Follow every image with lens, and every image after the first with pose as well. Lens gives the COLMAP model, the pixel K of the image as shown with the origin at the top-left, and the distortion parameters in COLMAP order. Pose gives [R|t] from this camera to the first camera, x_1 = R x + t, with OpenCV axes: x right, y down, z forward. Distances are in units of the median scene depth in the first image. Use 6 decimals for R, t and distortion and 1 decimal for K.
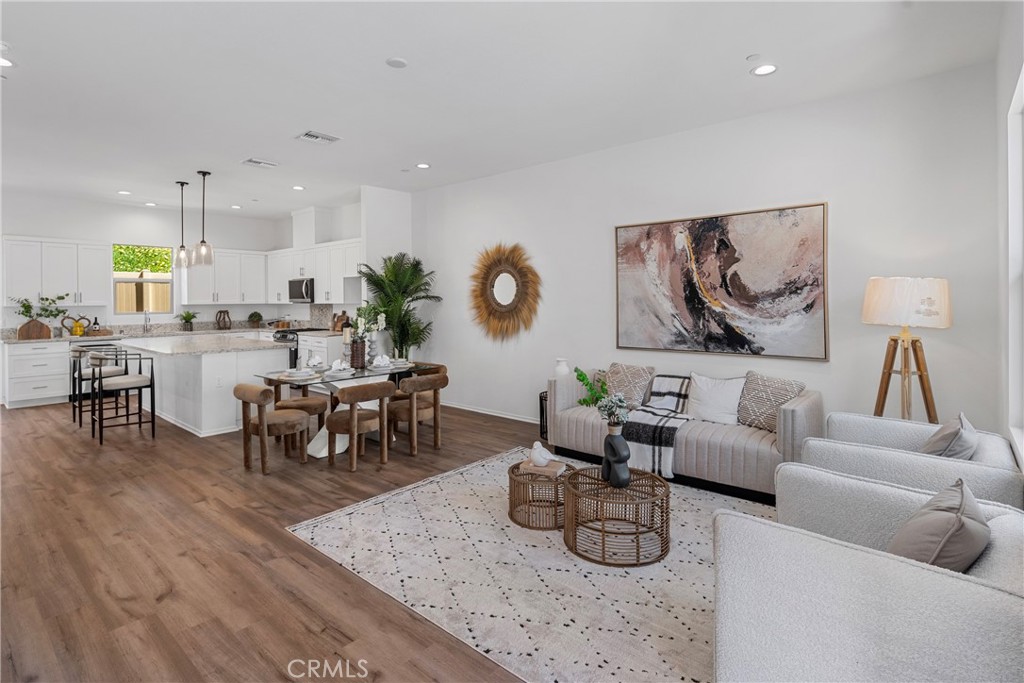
lens RADIAL K [[506.5, 0, 510.7], [0, 506.5, 300.9], [0, 0, 1]] dist [-0.000122, -0.000258]
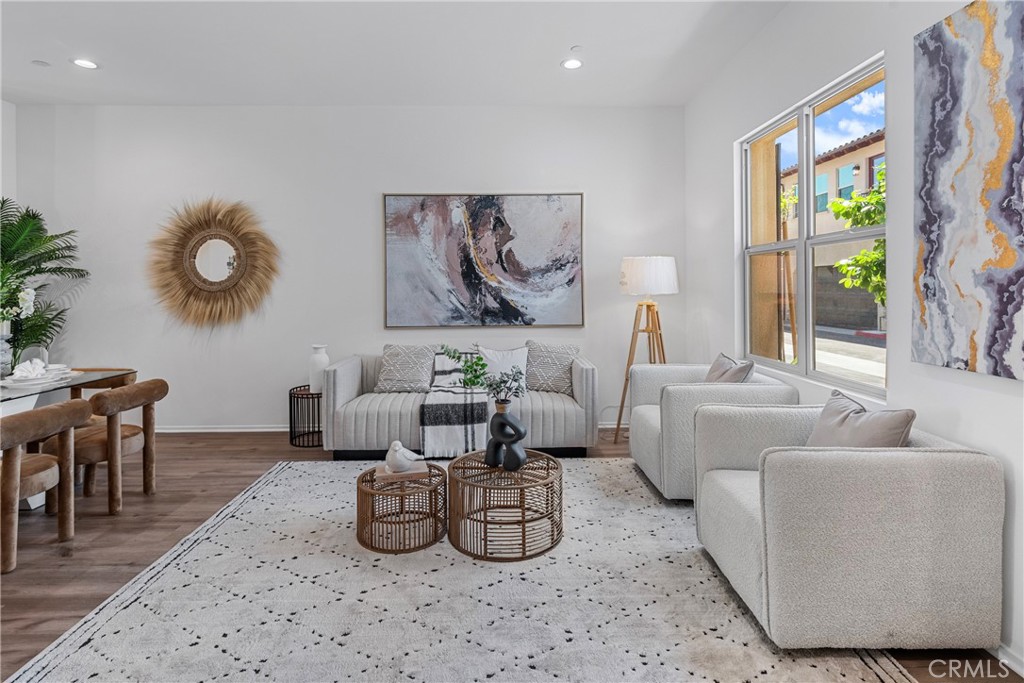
lens RADIAL K [[499.6, 0, 510.3], [0, 499.6, 285.5], [0, 0, 1]] dist [-0.002472, -0.001399]
pose [[0.742224, 0.006853, 0.670117, -0.251036], [0.001126, 0.999934, -0.011473, 0.030896], [-0.670151, 0.009270, 0.742167, 0.216651]]
